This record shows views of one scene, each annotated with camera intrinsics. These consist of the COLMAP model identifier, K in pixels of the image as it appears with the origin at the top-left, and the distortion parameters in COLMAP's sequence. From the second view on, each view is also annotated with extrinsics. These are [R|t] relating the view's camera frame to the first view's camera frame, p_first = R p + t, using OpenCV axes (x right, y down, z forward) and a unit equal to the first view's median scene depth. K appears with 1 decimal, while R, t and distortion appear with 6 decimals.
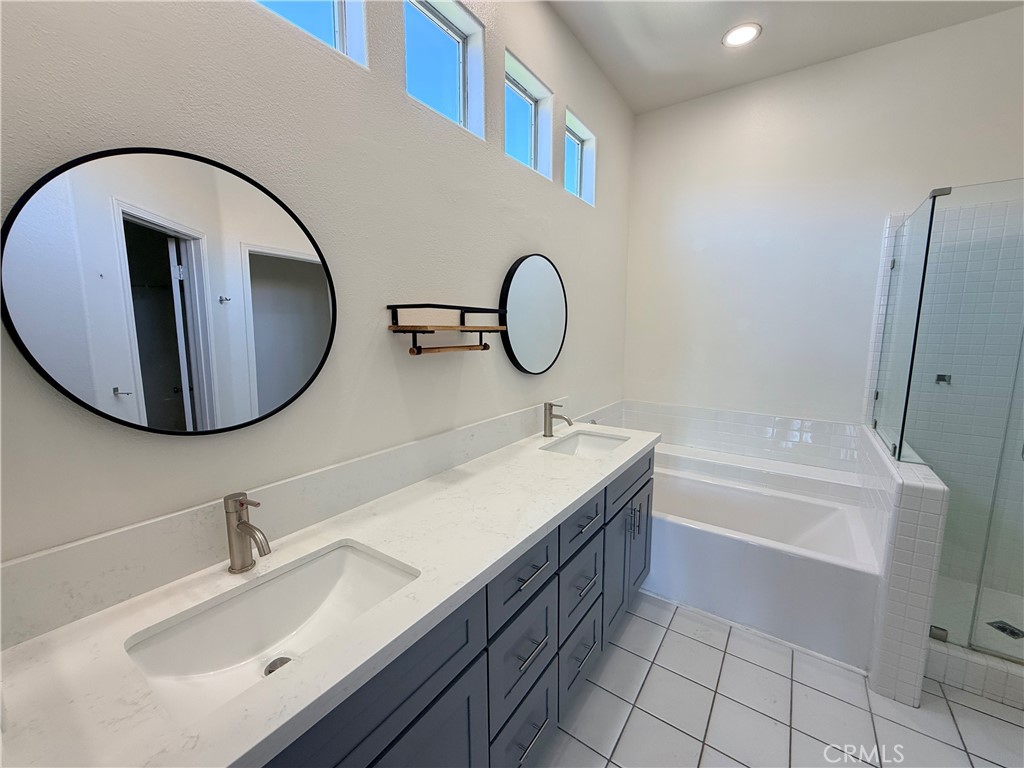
lens RADIAL K [[407.7, 0, 509.5], [0, 407.7, 380.9], [0, 0, 1]] dist [0.002594, -0.000055]
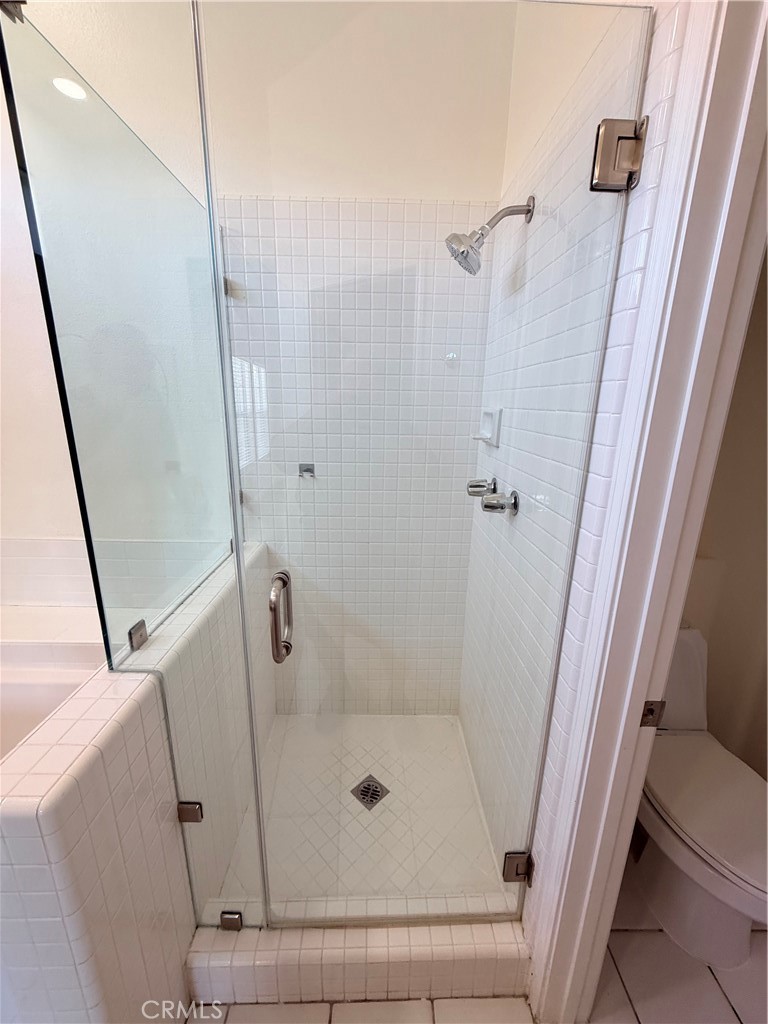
lens RADIAL K [[407.7, 0, 383.0], [0, 407.7, 510.6], [0, 0, 1]] dist [0.002594, -0.000055]
pose [[0.816840, -0.136346, 0.560520, 0.925518], [0.061949, 0.986780, 0.149756, -0.038497], [-0.573529, -0.087603, 0.814488, 0.421522]]
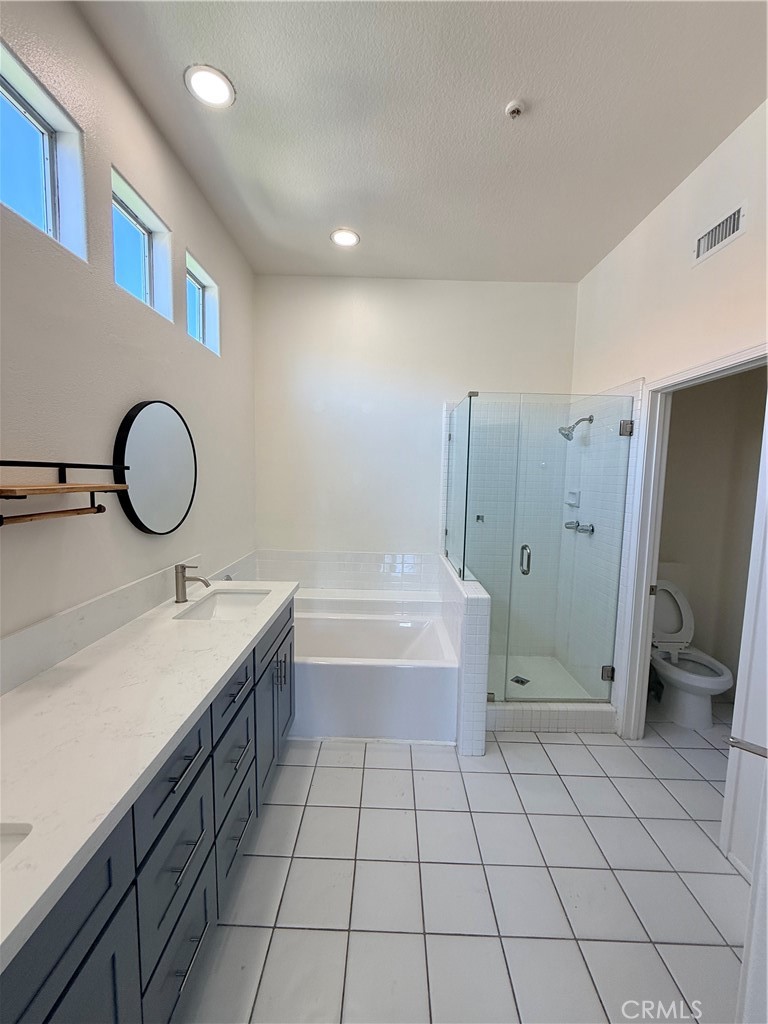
lens RADIAL K [[407.7, 0, 381.2], [0, 407.7, 508.1], [0, 0, 1]] dist [0.002594, -0.000055]
pose [[0.828200, -0.033468, 0.559432, -0.045375], [0.055394, 0.998216, -0.022289, -0.032999], [-0.557688, 0.049449, 0.828577, -0.006763]]
